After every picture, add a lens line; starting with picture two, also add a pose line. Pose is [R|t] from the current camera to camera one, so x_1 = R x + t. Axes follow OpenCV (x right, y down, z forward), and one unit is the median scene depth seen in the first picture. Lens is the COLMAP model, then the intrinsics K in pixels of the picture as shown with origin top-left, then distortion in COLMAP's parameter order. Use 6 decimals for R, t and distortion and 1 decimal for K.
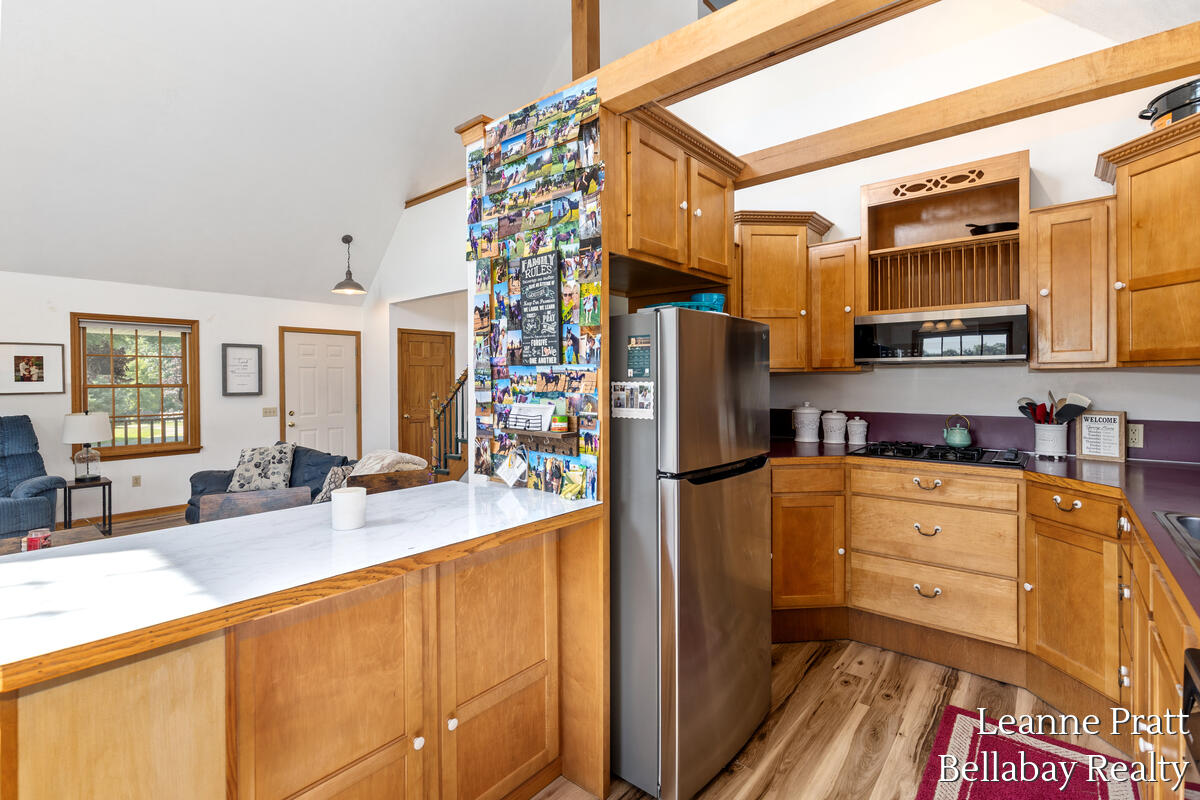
lens RADIAL K [[543.2, 0, 599.6], [0, 543.2, 383.6], [0, 0, 1]] dist [0.006172, -0.002027]
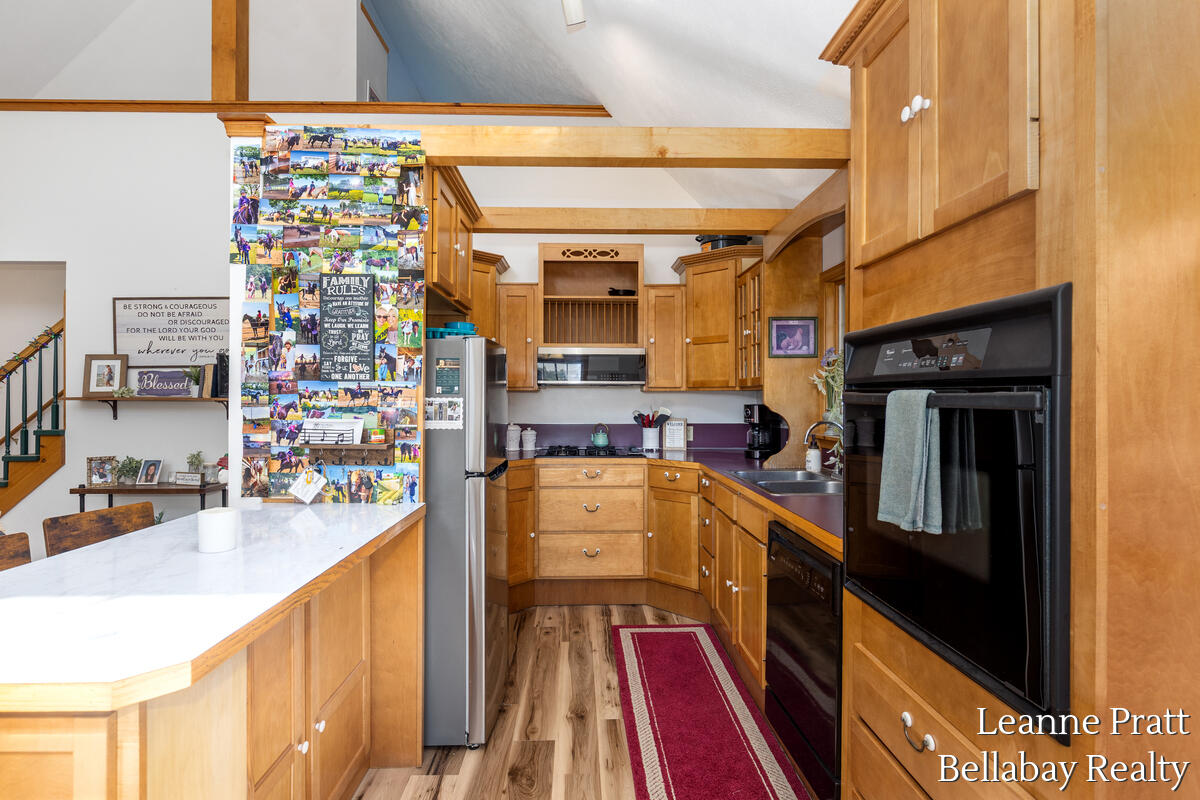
lens RADIAL K [[576.9, 0, 600.7], [0, 576.9, 393.5], [0, 0, 1]] dist [-0.002060, 0.000600]
pose [[0.749034, 0.011412, 0.662434, -0.351557], [-0.002417, 0.999892, -0.014493, 0.003449], [-0.662528, 0.009255, 0.748980, -0.105163]]
